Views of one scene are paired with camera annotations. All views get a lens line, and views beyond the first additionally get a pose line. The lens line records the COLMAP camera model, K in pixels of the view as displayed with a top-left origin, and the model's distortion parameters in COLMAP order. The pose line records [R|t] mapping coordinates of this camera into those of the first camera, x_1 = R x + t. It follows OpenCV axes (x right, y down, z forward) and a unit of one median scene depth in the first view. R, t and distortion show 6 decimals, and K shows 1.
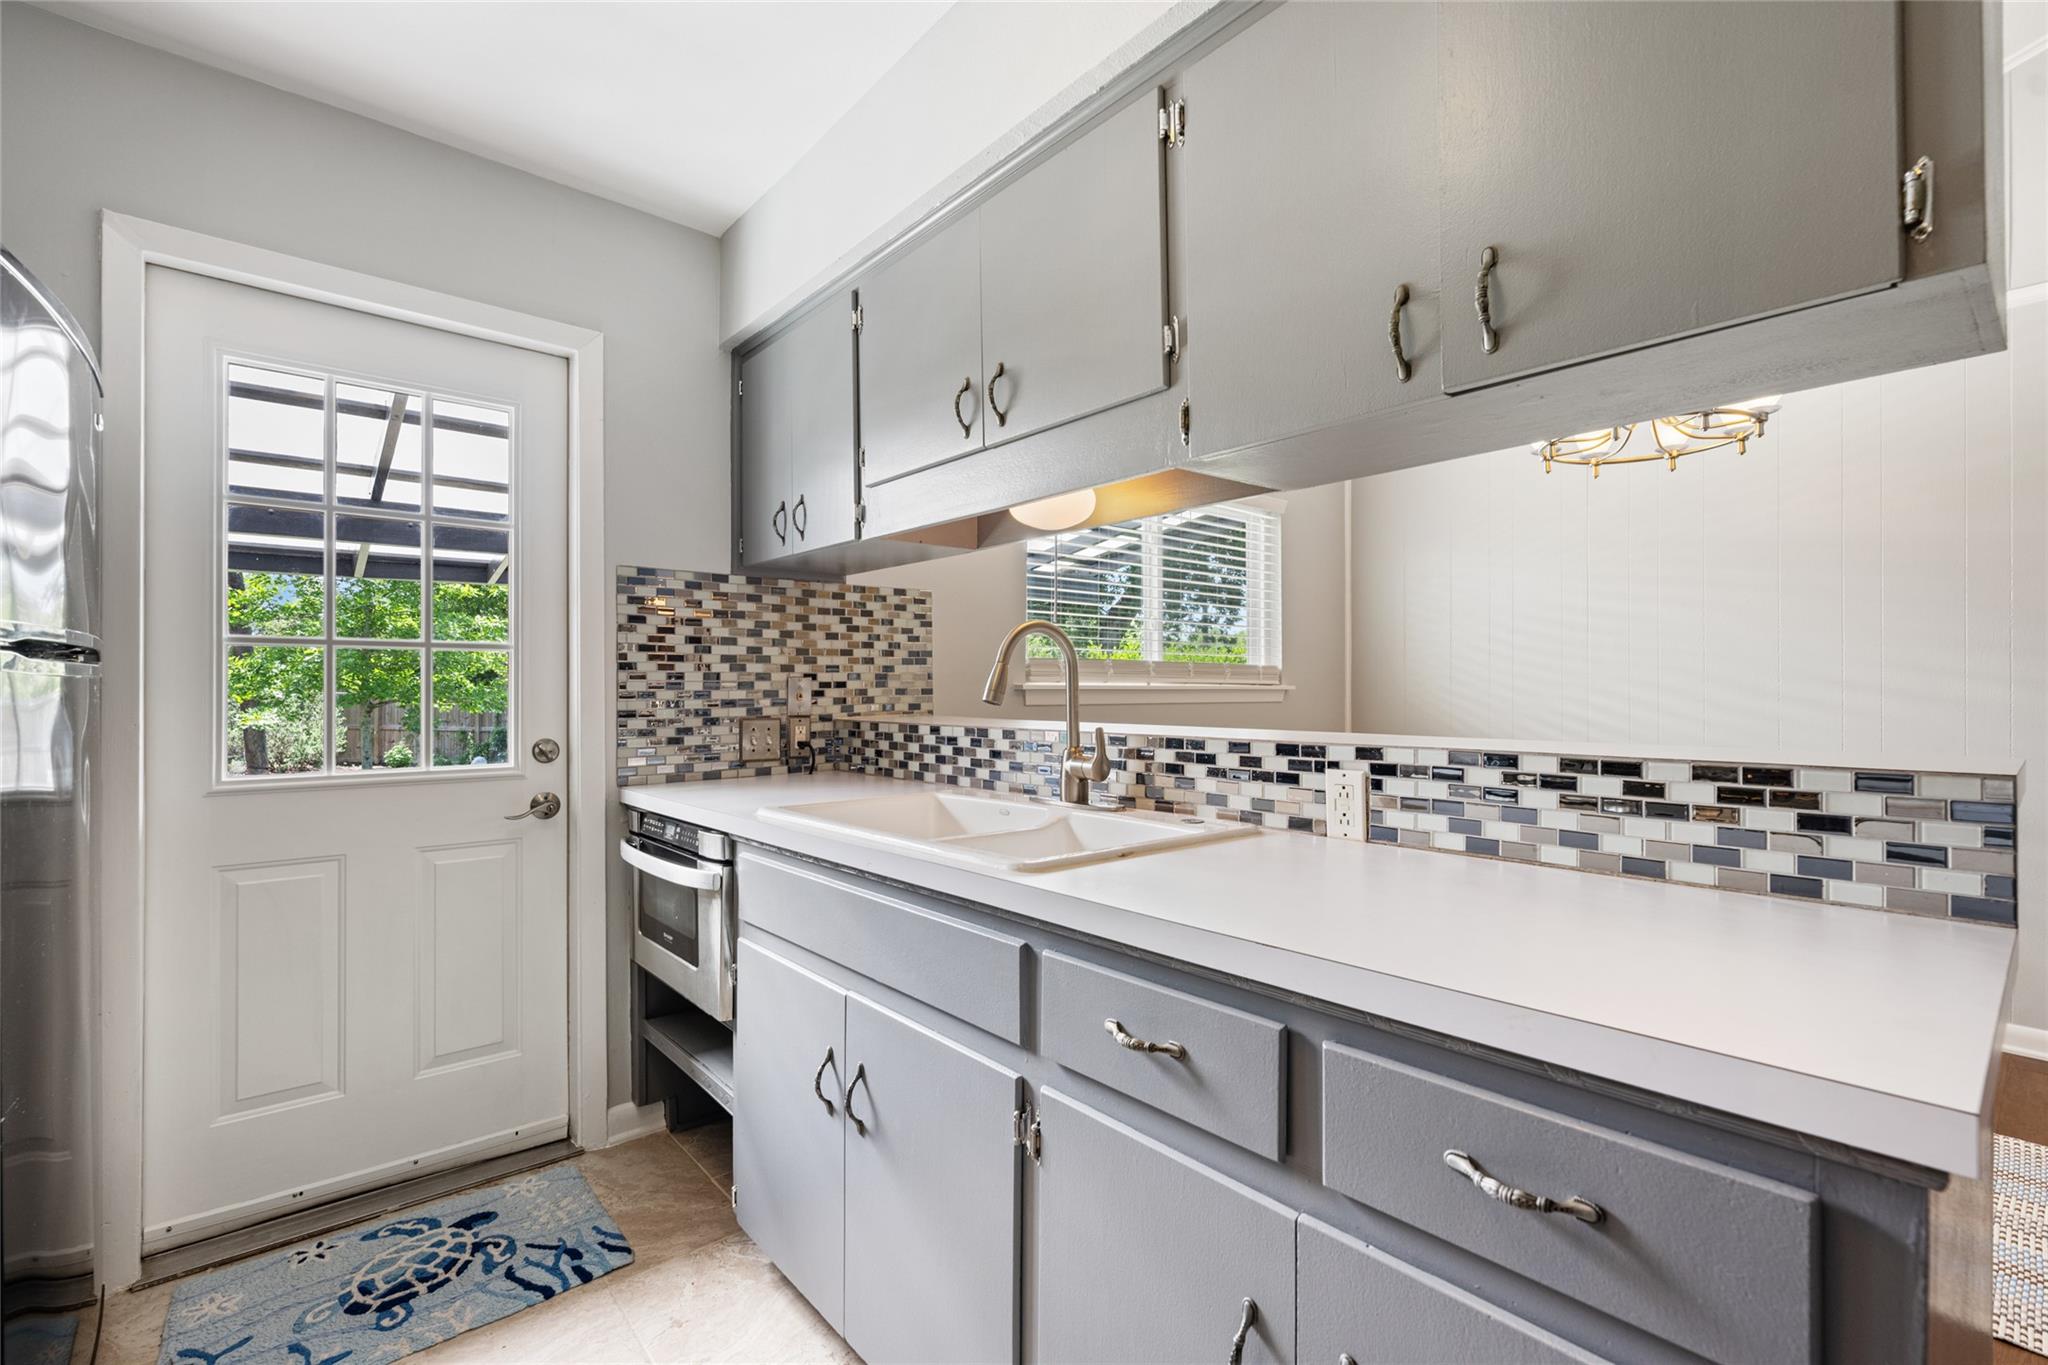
lens RADIAL K [[892.1, 0, 1028.3], [0, 892.1, 674.7], [0, 0, 1]] dist [-0.000754, -0.000178]
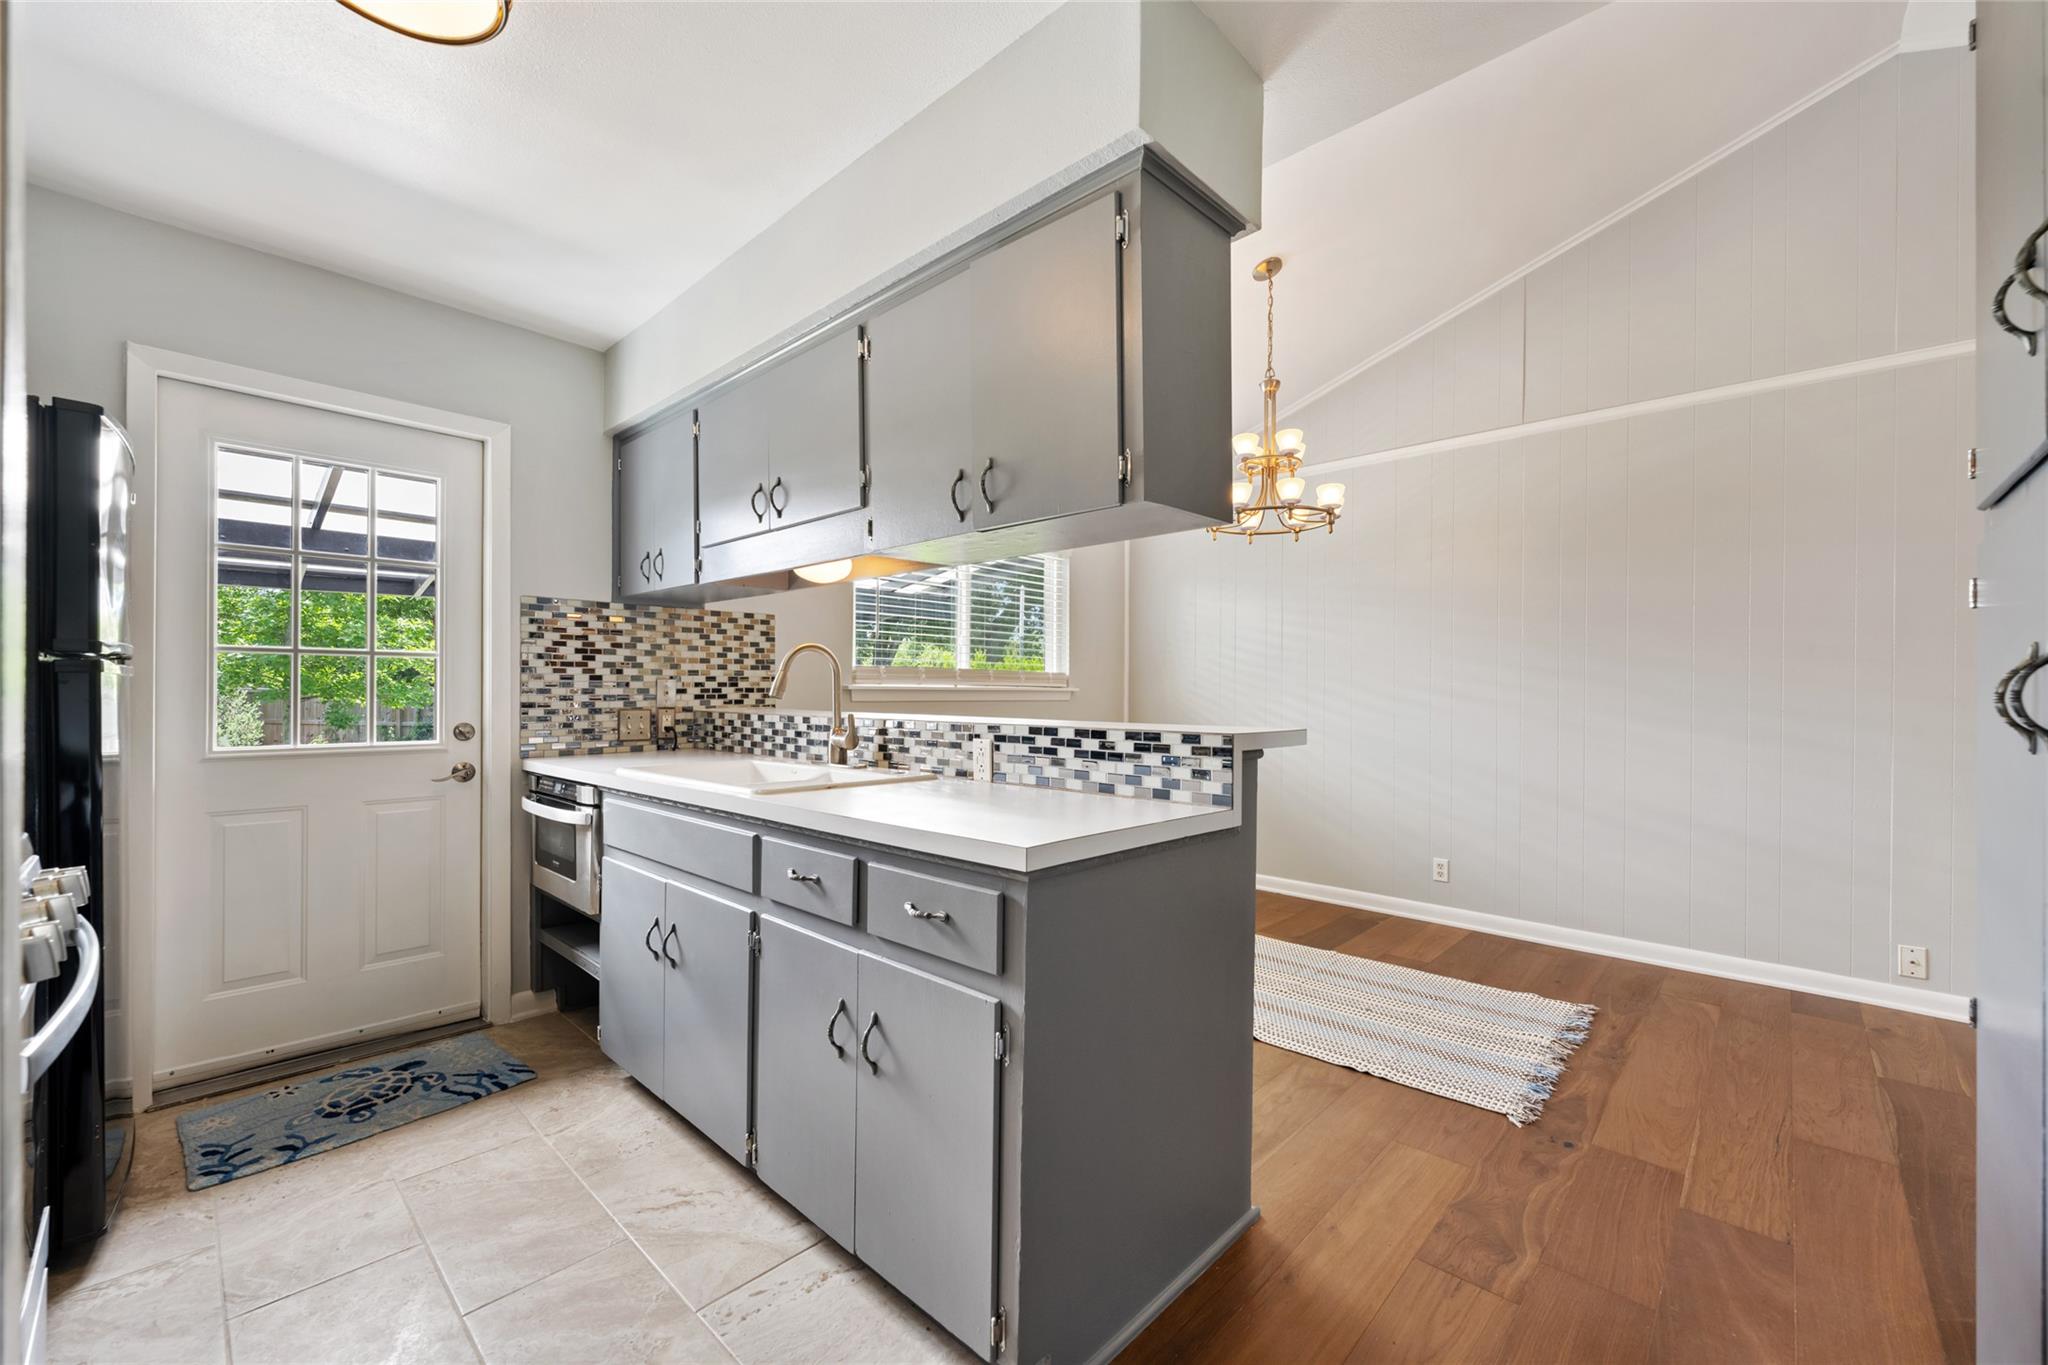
lens RADIAL K [[809.9, 0, 1024.0], [0, 809.9, 682.5], [0, 0, 1]] dist [-0.000570, -0.000021]
pose [[0.994417, 0.008087, 0.105212, 0.182199], [-0.008742, 0.999945, 0.005766, -0.004155], [-0.105160, -0.006654, 0.994433, -0.325739]]
